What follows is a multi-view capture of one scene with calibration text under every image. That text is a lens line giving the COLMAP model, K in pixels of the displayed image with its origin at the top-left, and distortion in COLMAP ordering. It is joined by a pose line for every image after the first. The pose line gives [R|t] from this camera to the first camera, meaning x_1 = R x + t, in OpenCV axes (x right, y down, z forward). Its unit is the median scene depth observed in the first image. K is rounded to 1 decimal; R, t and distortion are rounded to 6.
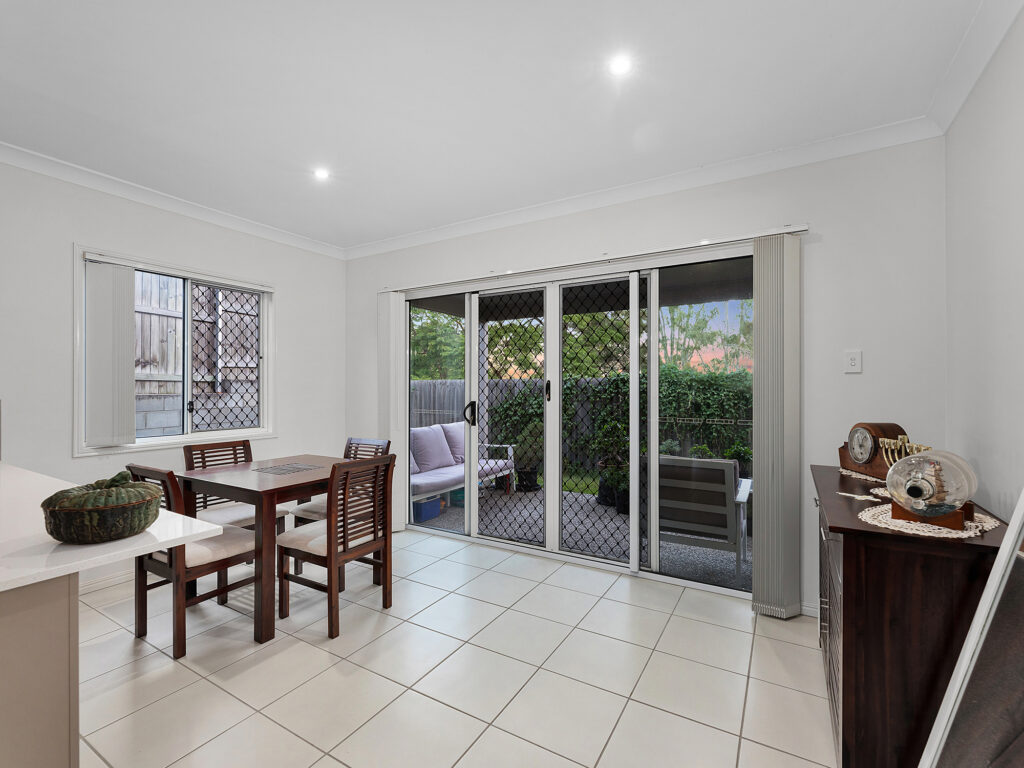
lens RADIAL K [[466.0, 0, 506.3], [0, 466.0, 383.9], [0, 0, 1]] dist [-0.000368, 0.000085]
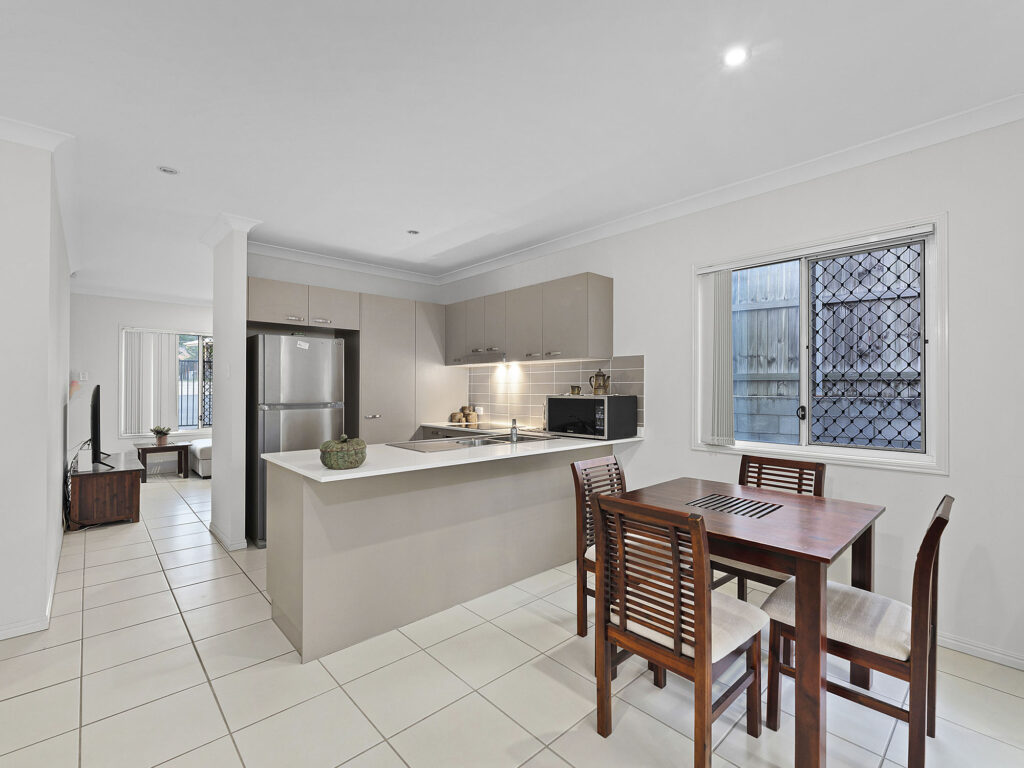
lens RADIAL K [[466.0, 0, 513.4], [0, 466.0, 384.9], [0, 0, 1]] dist [-0.000368, 0.000085]
pose [[-0.278440, -0.006802, -0.960430, 0.253912], [0.004813, 0.999952, -0.008477, 0.004296], [0.960442, -0.006983, -0.278394, 0.737284]]
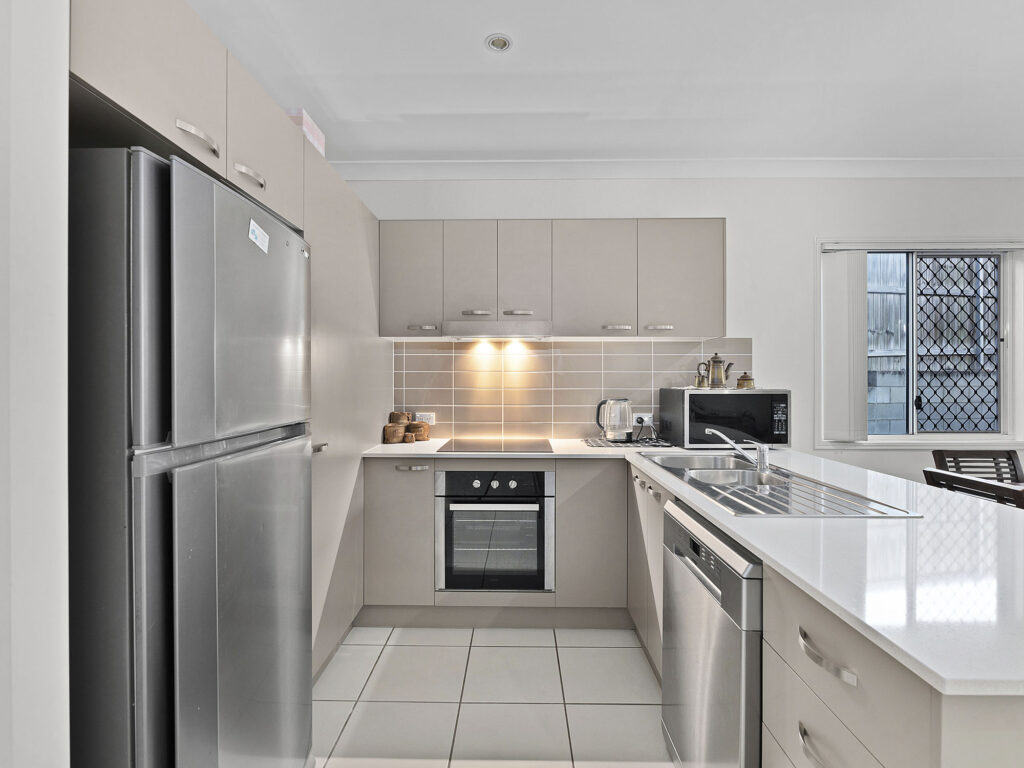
lens RADIAL K [[490.7, 0, 510.1], [0, 490.7, 380.8], [0, 0, 1]] dist [-0.002981, -0.000617]
pose [[0.504199, 0.004033, -0.863578, -0.282646], [0.005092, 0.999958, 0.007643, -0.001176], [0.863572, -0.008251, 0.504157, -0.085427]]
